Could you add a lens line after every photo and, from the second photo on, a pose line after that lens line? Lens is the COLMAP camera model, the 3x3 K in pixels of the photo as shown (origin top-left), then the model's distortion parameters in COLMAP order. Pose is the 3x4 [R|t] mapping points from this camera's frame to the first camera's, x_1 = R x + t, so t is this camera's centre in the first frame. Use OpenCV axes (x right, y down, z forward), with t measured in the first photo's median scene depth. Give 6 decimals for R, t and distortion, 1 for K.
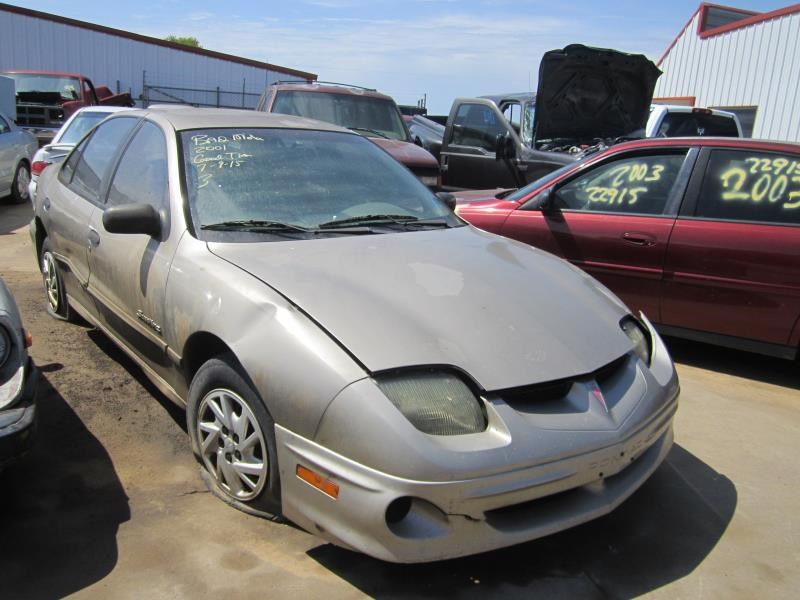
lens RADIAL K [[662.7, 0, 400.0], [0, 662.7, 300.0], [0, 0, 1]] dist [-0.032857, -0.013394]
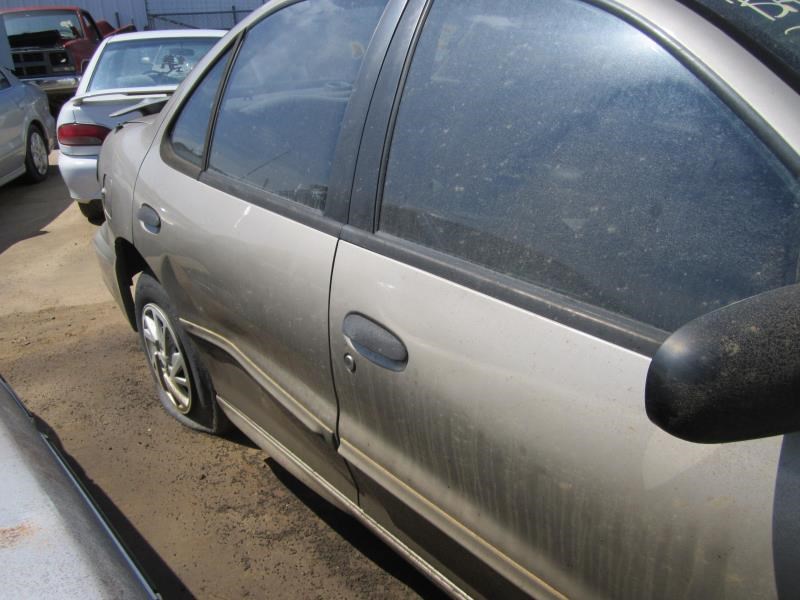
lens RADIAL K [[662.7, 0, 400.0], [0, 662.7, 300.0], [0, 0, 1]] dist [-0.032857, -0.013394]
pose [[0.993590, -0.109473, -0.028204, -0.170354], [0.112103, 0.986317, 0.120881, -0.060766], [0.014585, -0.123268, 0.992266, 0.252960]]
